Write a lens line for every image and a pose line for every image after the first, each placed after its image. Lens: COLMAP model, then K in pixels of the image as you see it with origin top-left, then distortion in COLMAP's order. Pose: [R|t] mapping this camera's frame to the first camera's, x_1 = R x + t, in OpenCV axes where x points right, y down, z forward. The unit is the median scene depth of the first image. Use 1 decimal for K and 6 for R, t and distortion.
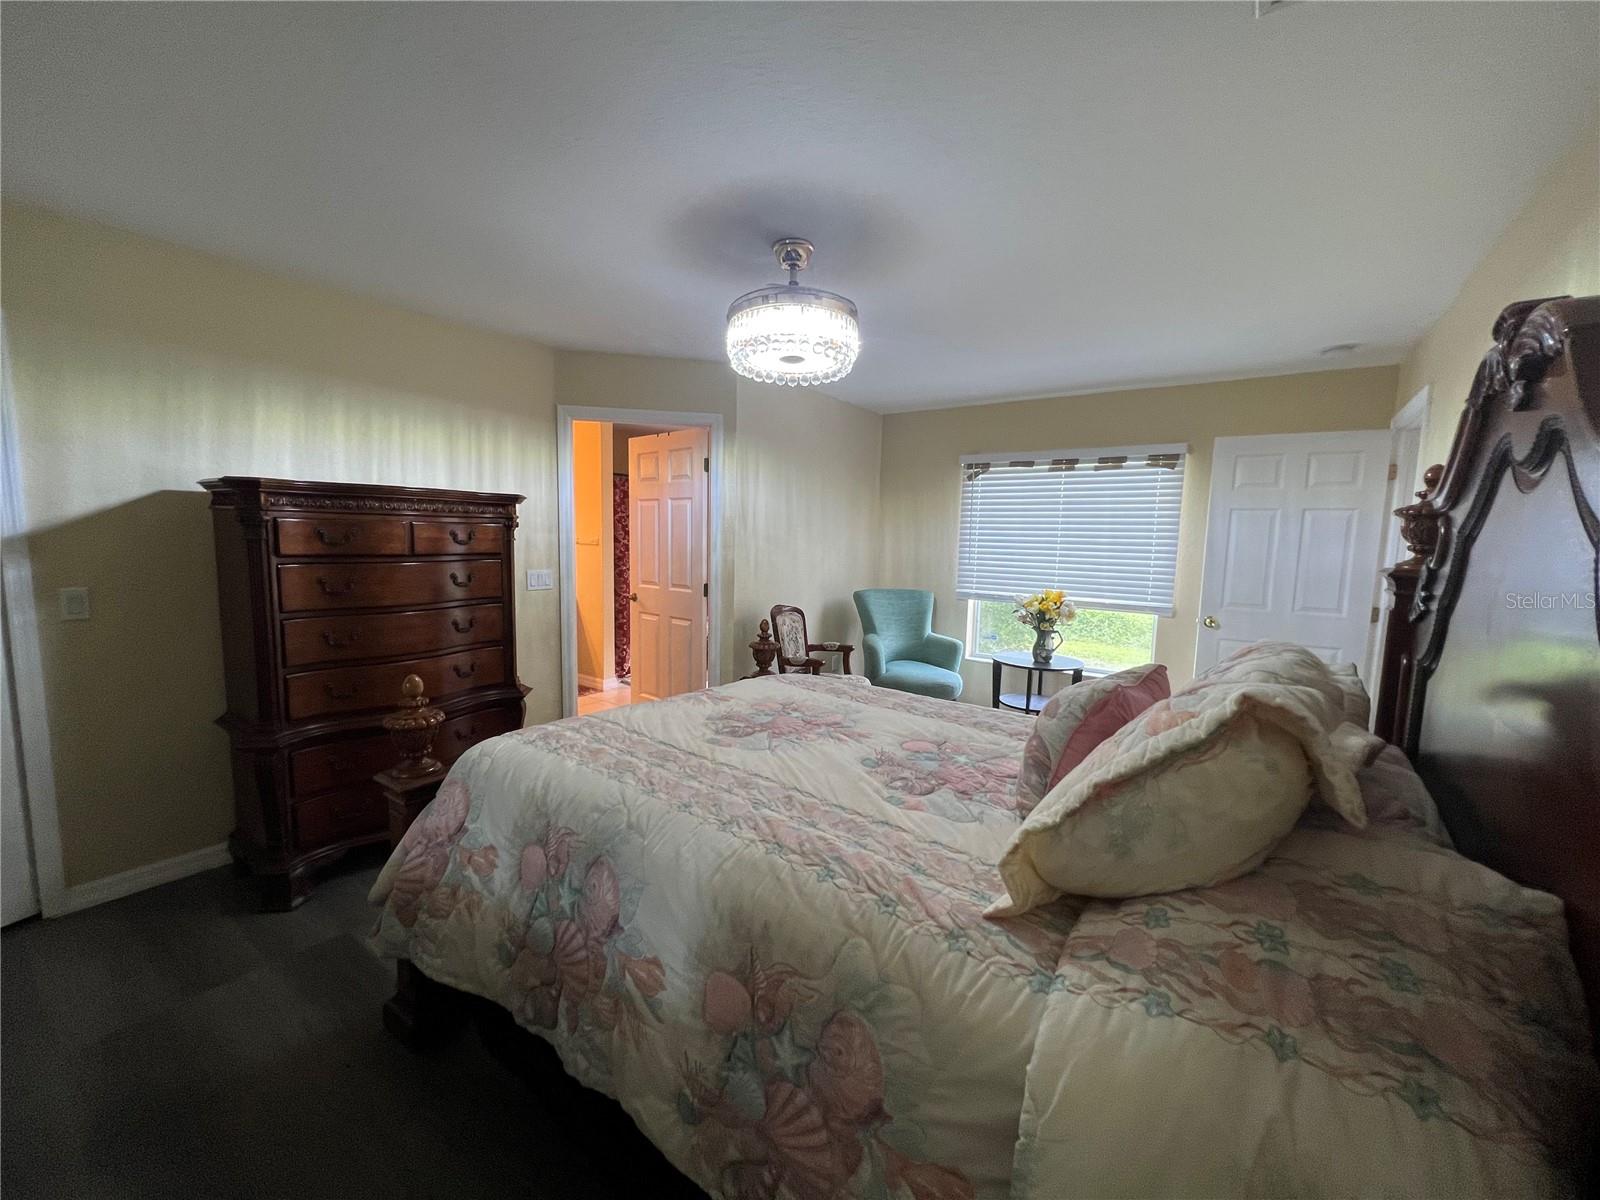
lens RADIAL K [[642.1, 0, 798.9], [0, 642.1, 604.5], [0, 0, 1]] dist [-0.001220, 0.000070]
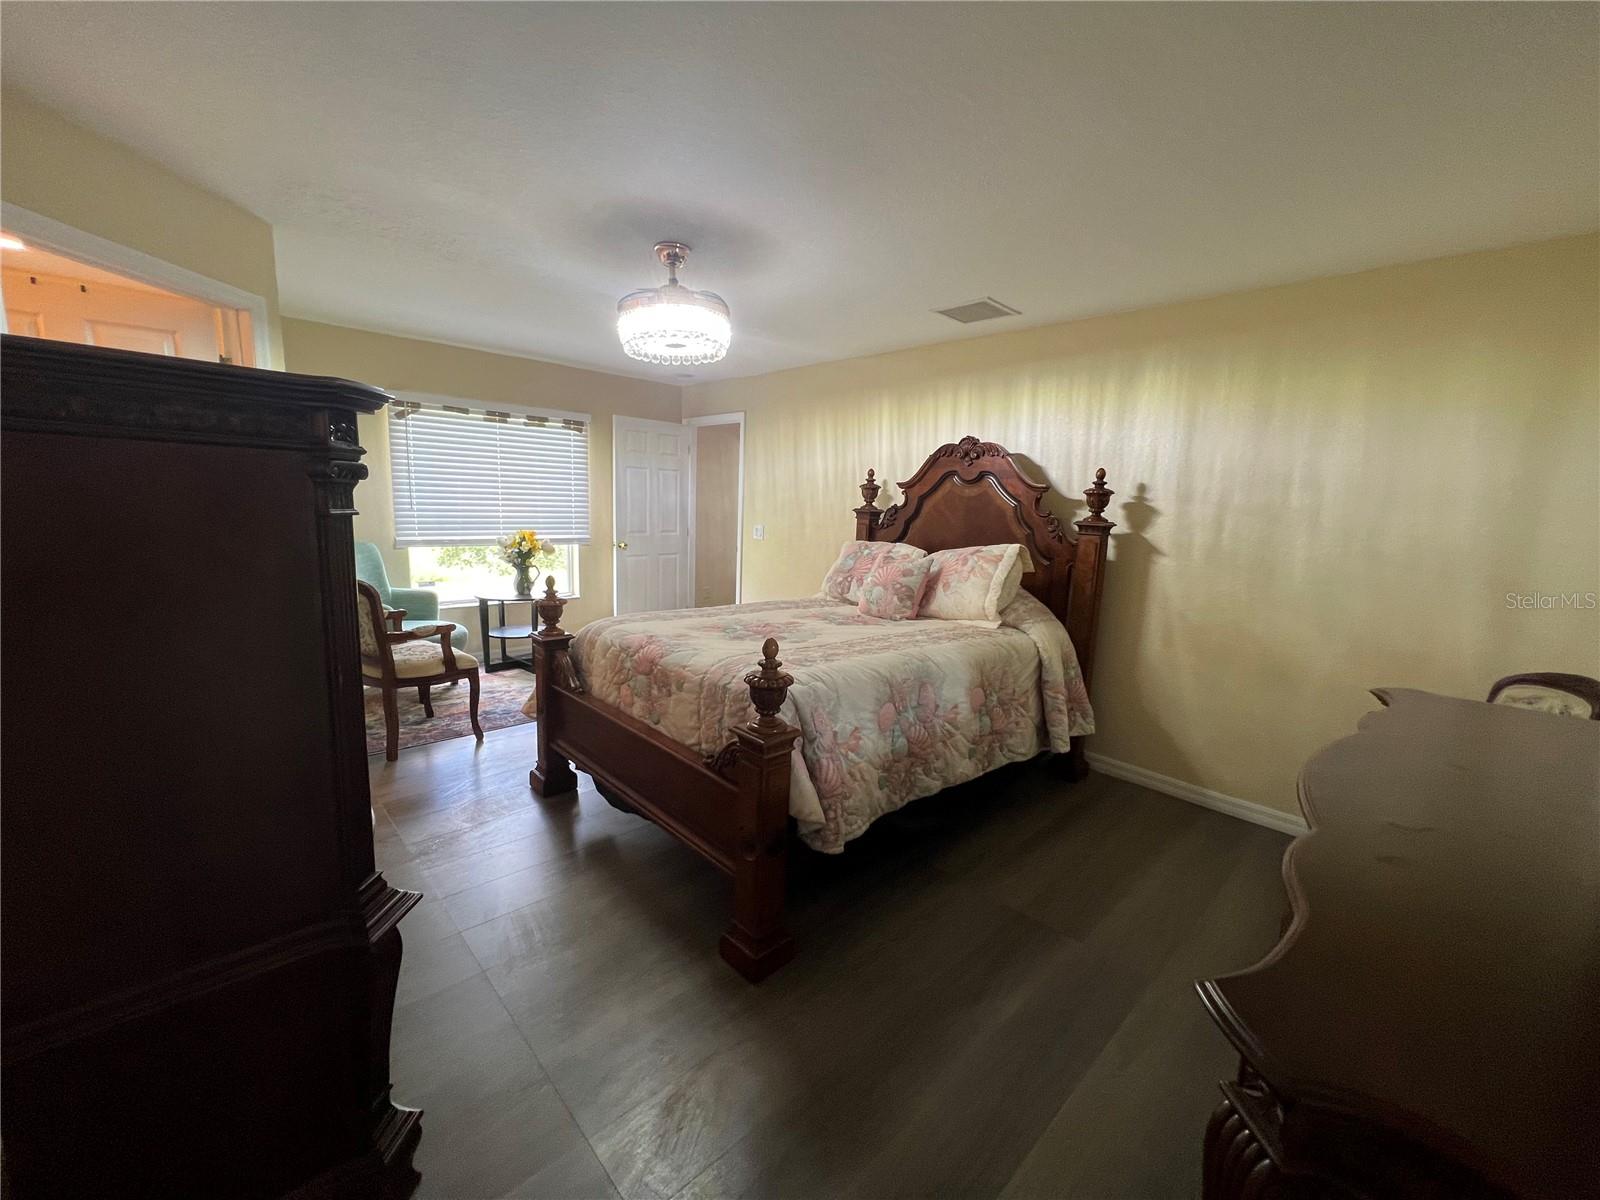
lens RADIAL K [[642.1, 0, 798.9], [0, 642.1, 604.5], [0, 0, 1]] dist [-0.001220, 0.000070]
pose [[0.192483, -0.175048, 0.965561, -0.634398], [0.071142, 0.983861, 0.164184, -0.045309], [-0.978718, 0.037089, 0.201830, 0.289076]]
